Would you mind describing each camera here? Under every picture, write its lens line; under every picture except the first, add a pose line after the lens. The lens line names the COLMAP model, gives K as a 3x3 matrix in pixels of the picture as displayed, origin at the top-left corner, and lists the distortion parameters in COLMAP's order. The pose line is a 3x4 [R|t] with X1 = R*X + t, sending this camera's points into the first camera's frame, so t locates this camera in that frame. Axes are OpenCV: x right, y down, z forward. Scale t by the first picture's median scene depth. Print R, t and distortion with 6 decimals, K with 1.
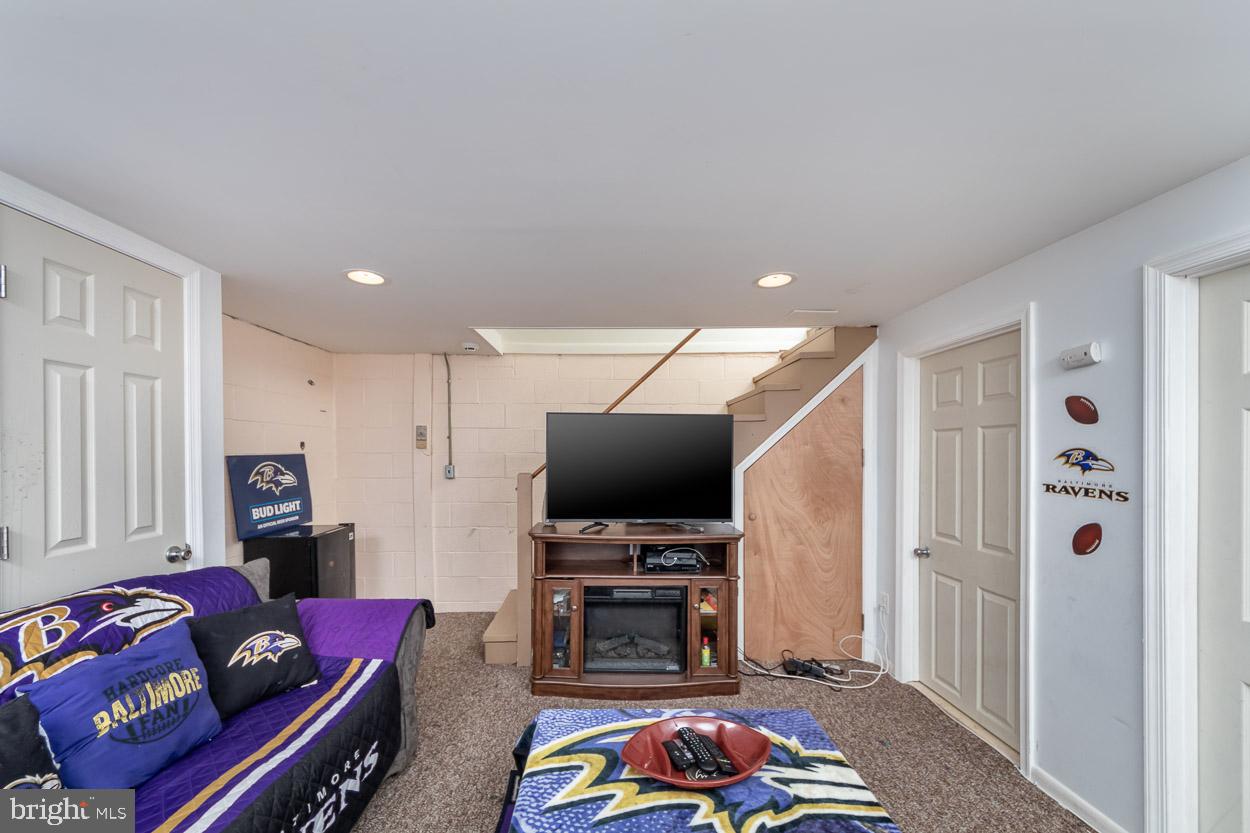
lens RADIAL K [[509.4, 0, 580.6], [0, 509.4, 452.1], [0, 0, 1]] dist [0.002836, -0.000019]
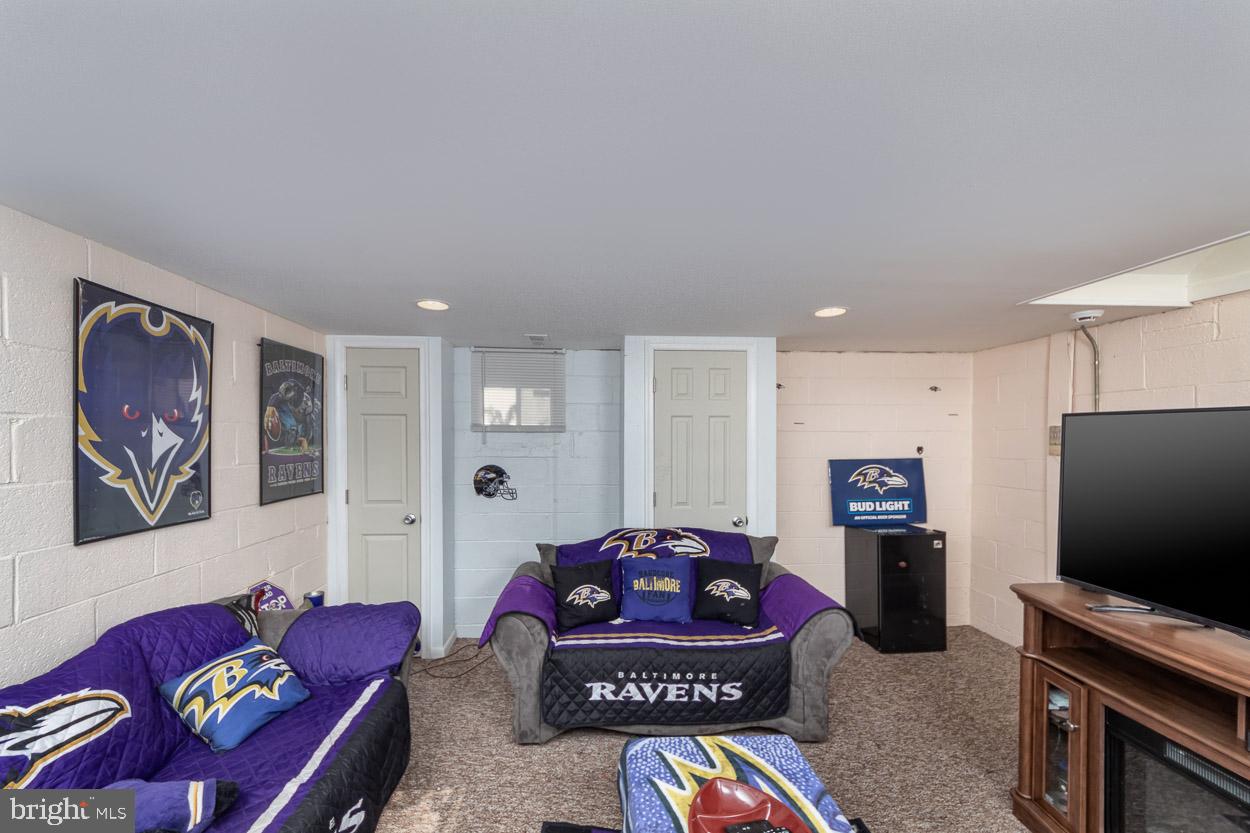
lens RADIAL K [[509.4, 0, 619.1], [0, 509.4, 443.0], [0, 0, 1]] dist [0.002836, -0.000019]
pose [[0.001535, 0.011584, -0.999932, 0.584235], [0.009480, 0.999888, 0.011598, -0.052326], [0.999954, -0.009498, 0.001425, 0.426451]]
